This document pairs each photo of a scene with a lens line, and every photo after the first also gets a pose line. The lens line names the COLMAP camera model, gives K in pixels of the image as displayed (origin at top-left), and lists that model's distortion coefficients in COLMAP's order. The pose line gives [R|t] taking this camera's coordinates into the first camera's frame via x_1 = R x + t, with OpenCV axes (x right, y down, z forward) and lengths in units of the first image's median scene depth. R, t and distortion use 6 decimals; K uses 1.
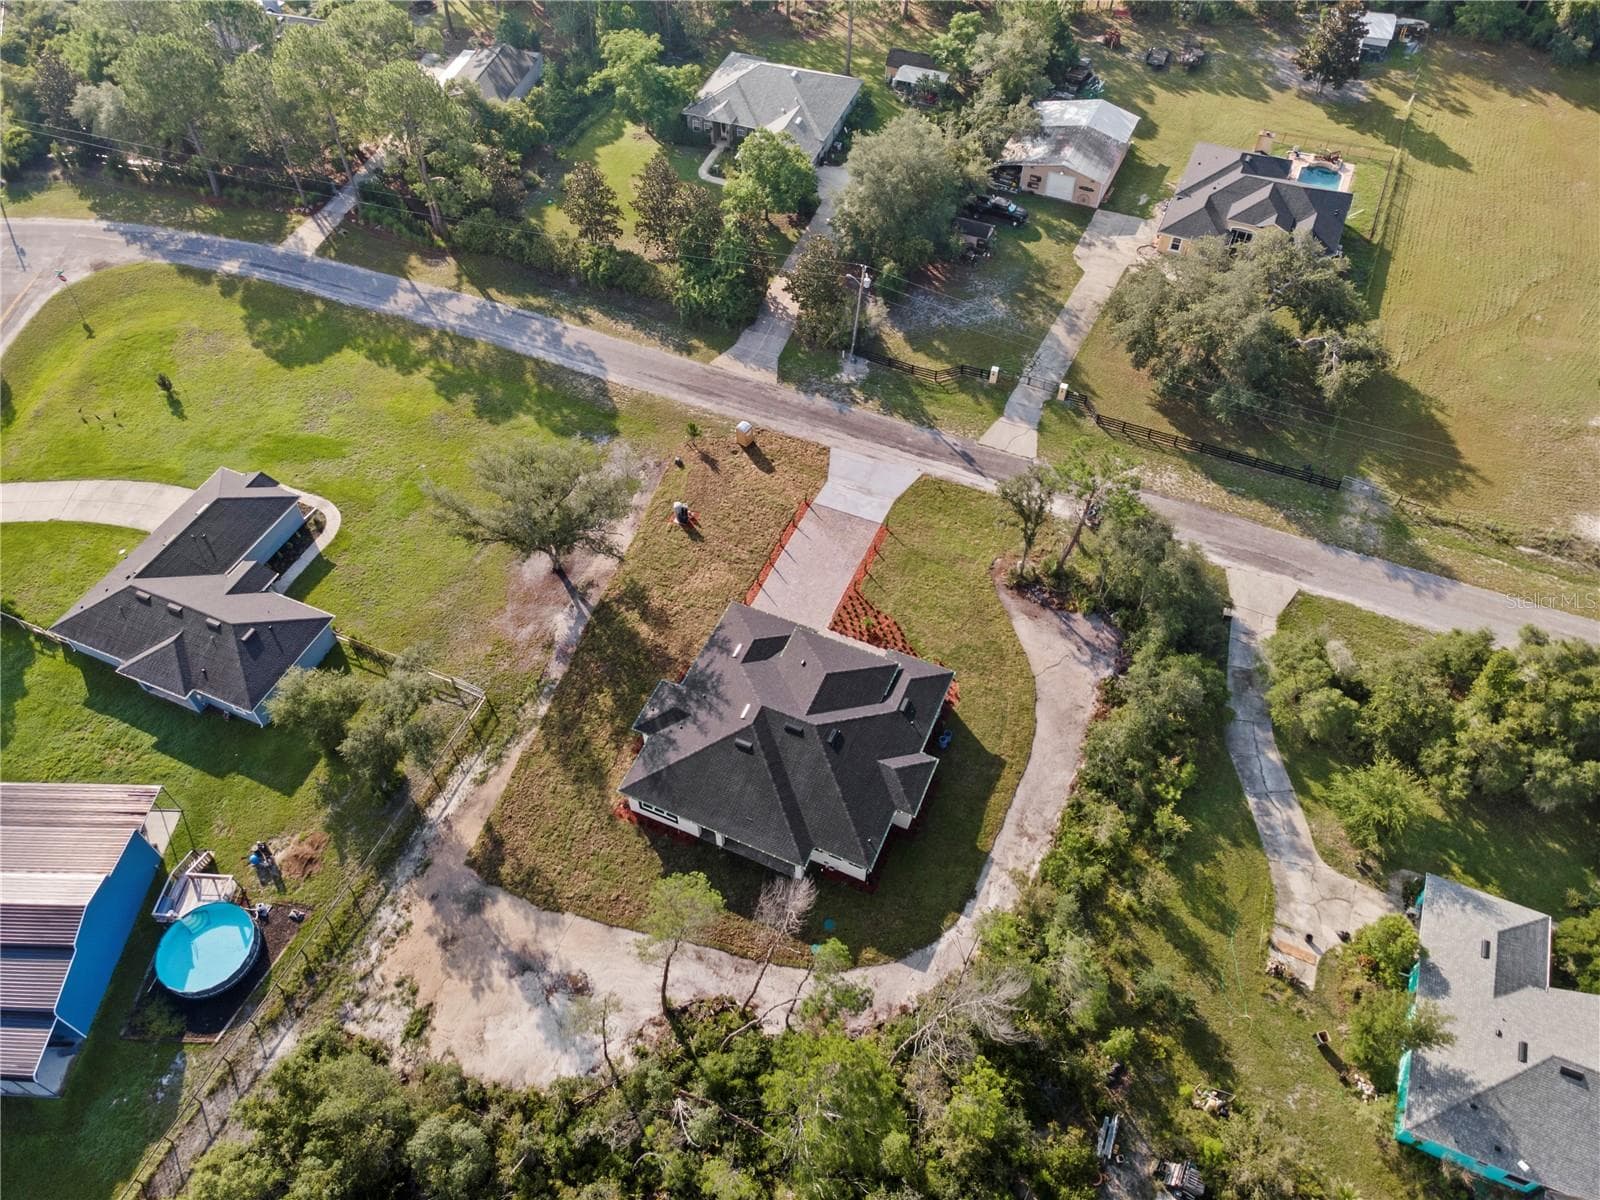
lens RADIAL K [[1181.5, 0, 795.4], [0, 1181.5, 584.4], [0, 0, 1]] dist [0.023762, 0.048339]
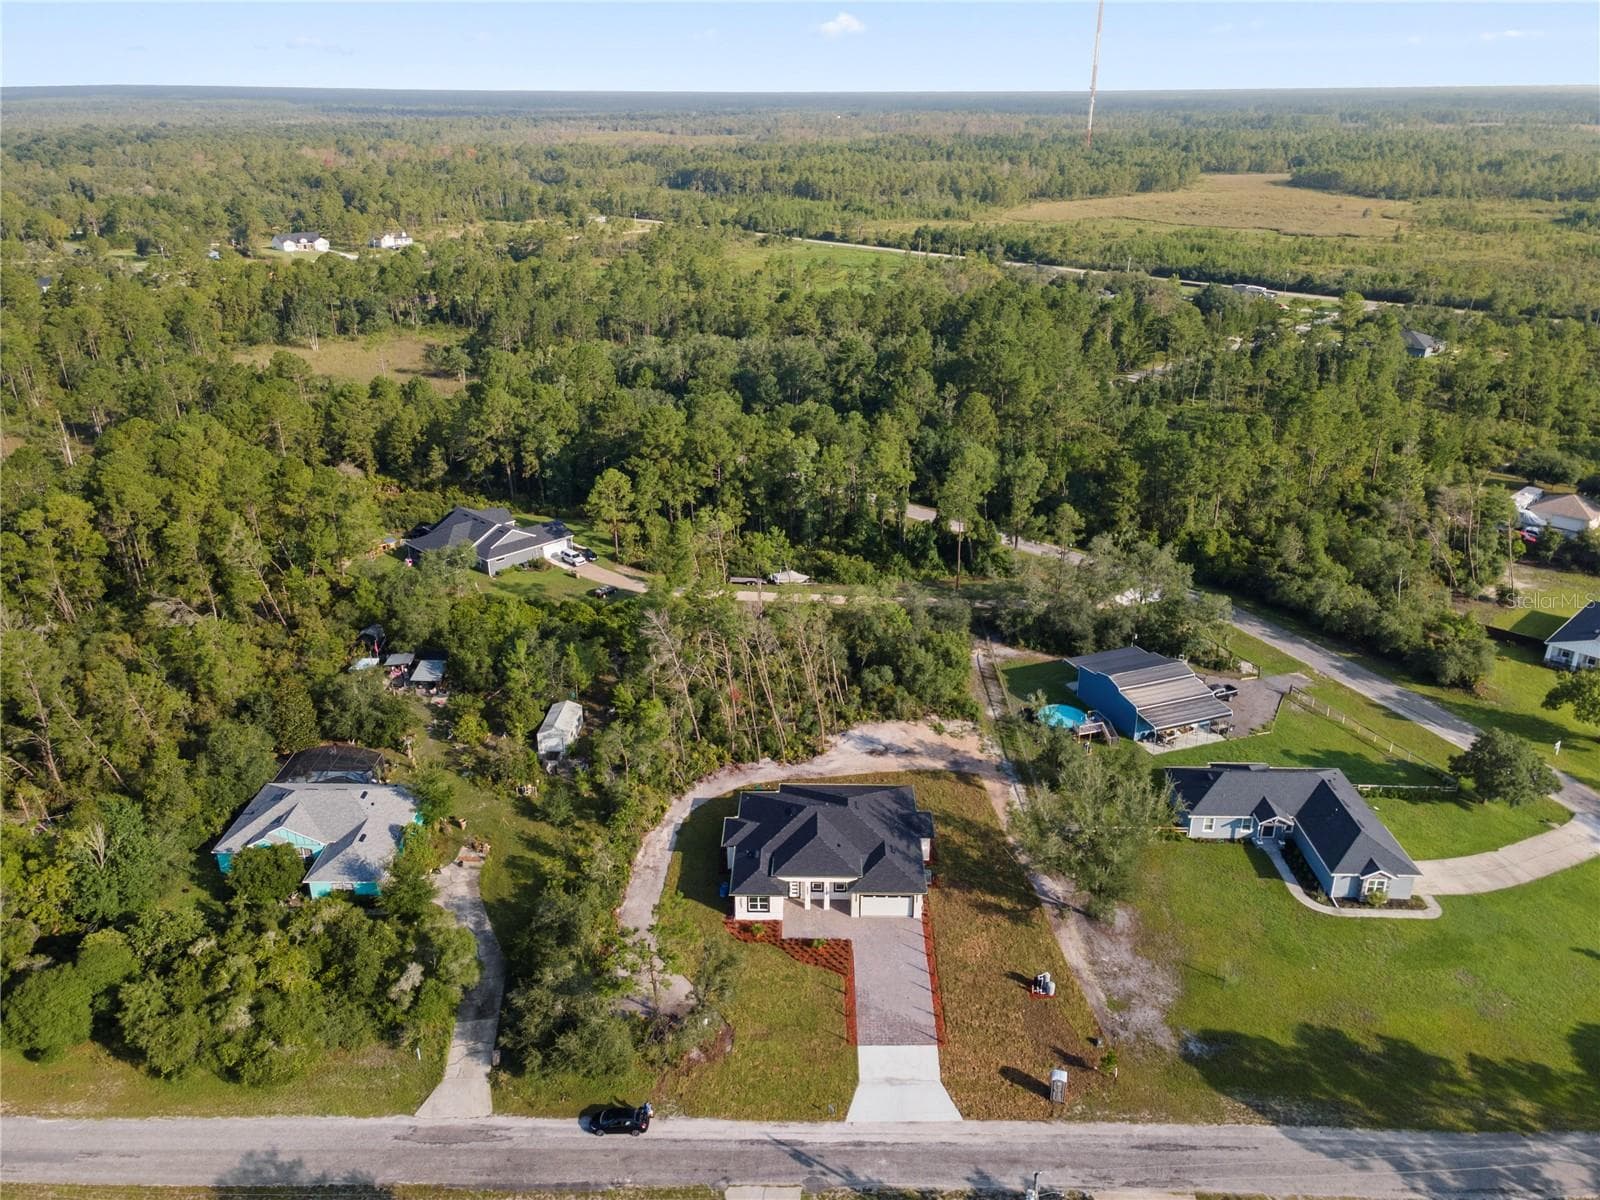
lens RADIAL K [[1184.0, 0, 792.0], [0, 1184.0, 591.1], [0, 0, 1]] dist [0.061676, -0.100895]
pose [[-0.923652, 0.155931, -0.350076, 0.398310], [-0.291763, 0.306159, 0.906168, -1.010170], [0.248479, 0.939123, -0.237290, 0.877162]]
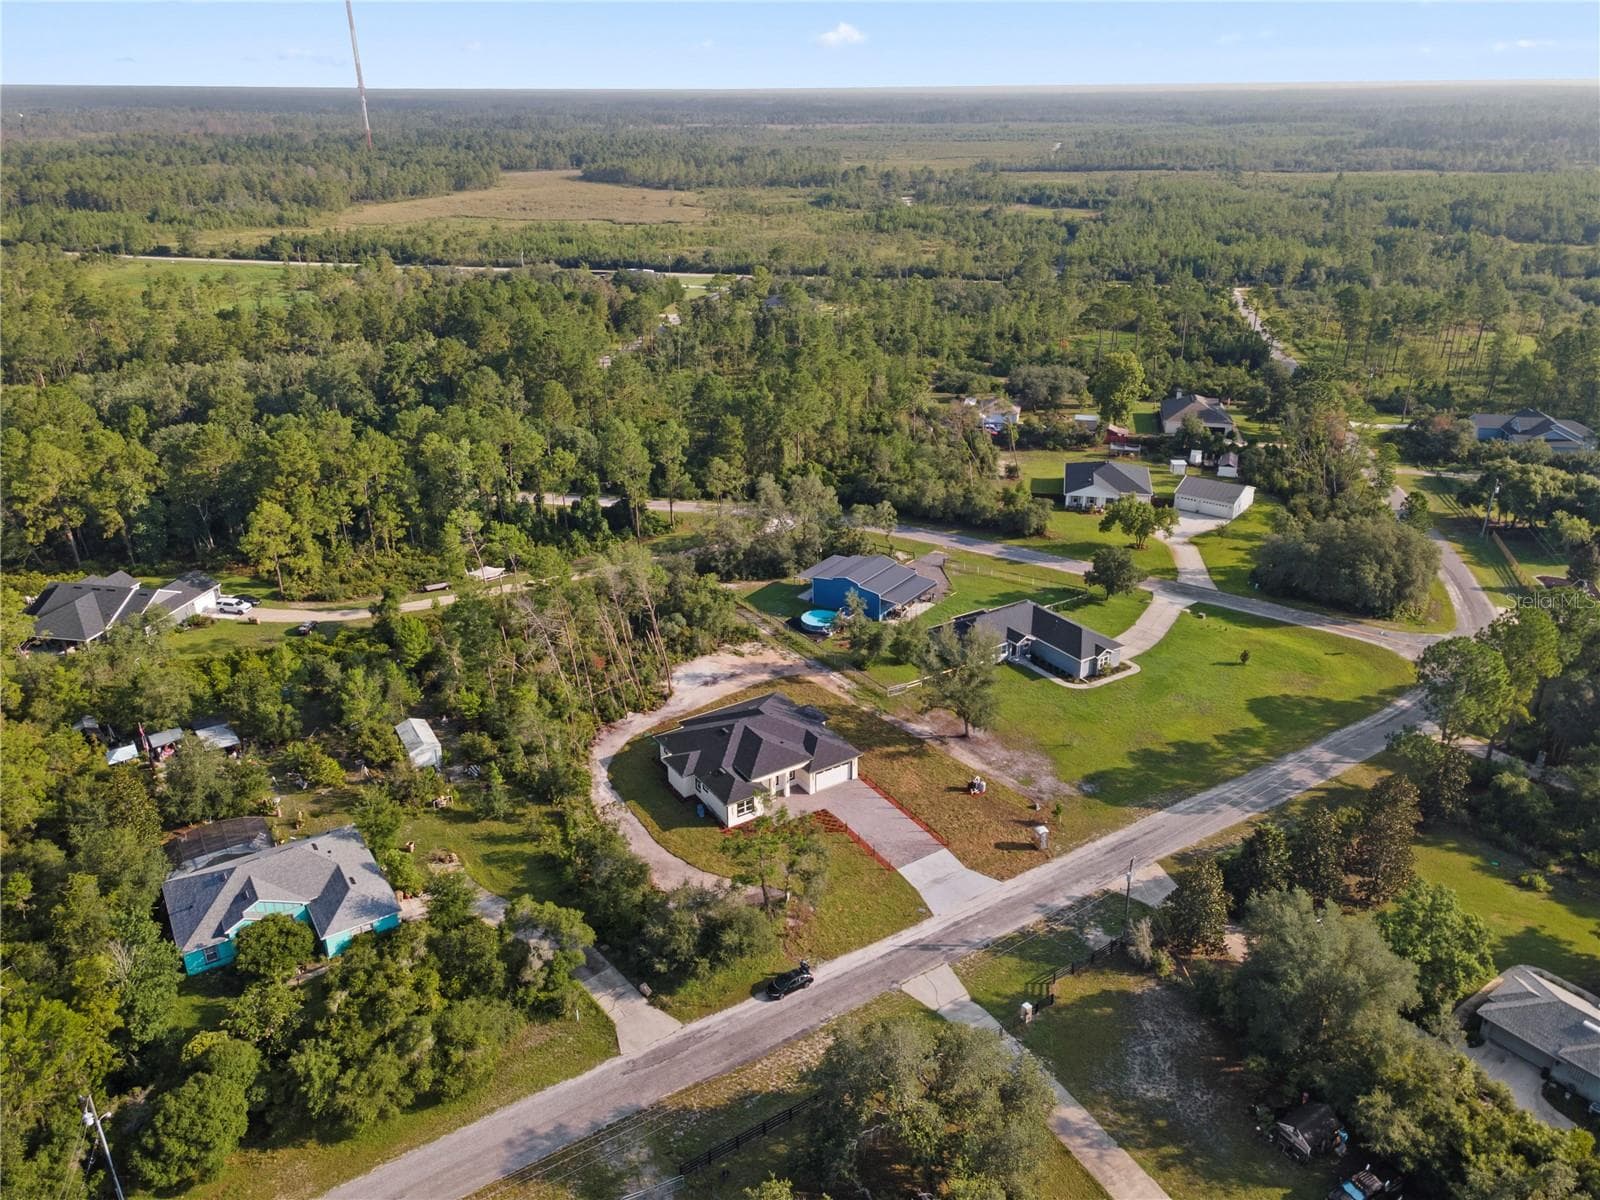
lens RADIAL K [[1181.5, 0, 795.4], [0, 1181.5, 584.4], [0, 0, 1]] dist [0.023762, 0.048339]
pose [[-0.553634, 0.329807, -0.764668, 0.940130], [-0.639602, 0.419623, 0.644070, -0.869848], [0.533291, 0.845662, -0.021373, 0.735836]]
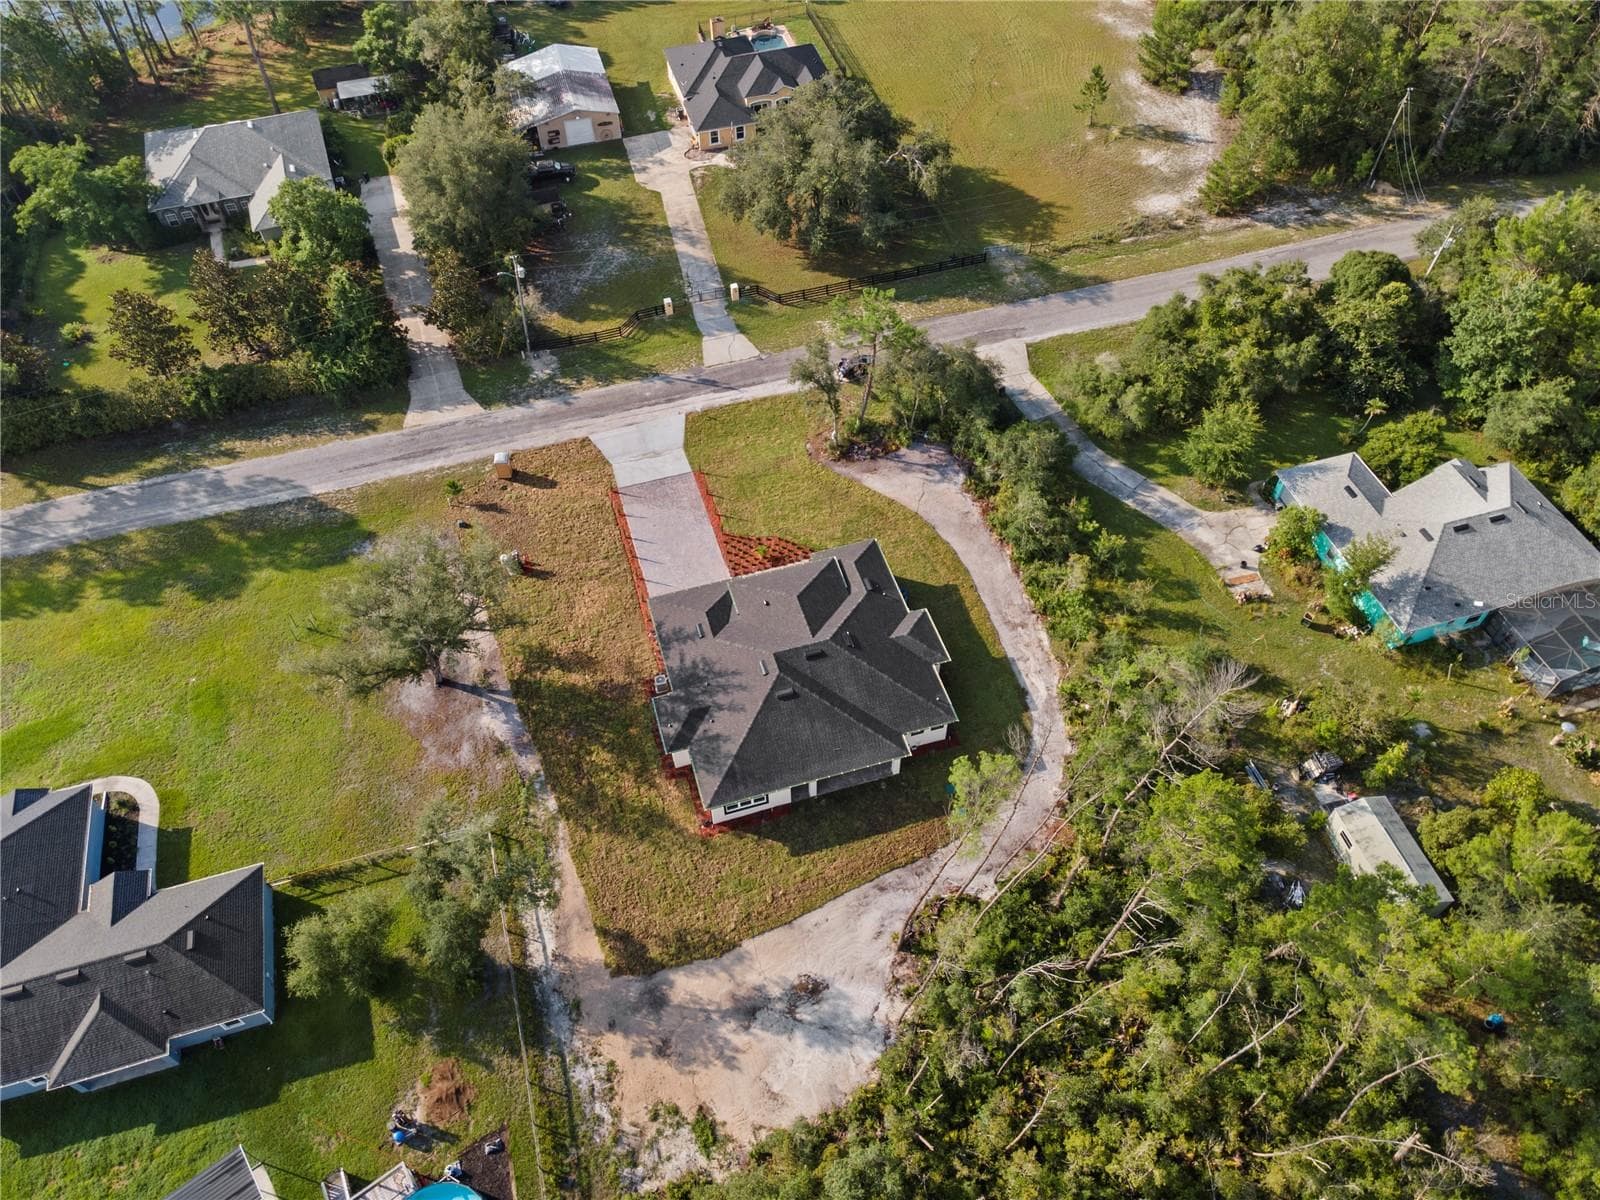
lens RADIAL K [[1181.5, 0, 795.4], [0, 1181.5, 584.4], [0, 0, 1]] dist [0.023762, 0.048339]
pose [[0.762191, -0.508899, 0.400109, -0.306811], [0.509390, 0.852893, 0.114430, -0.039911], [-0.399484, 0.116594, 0.909296, 0.076339]]
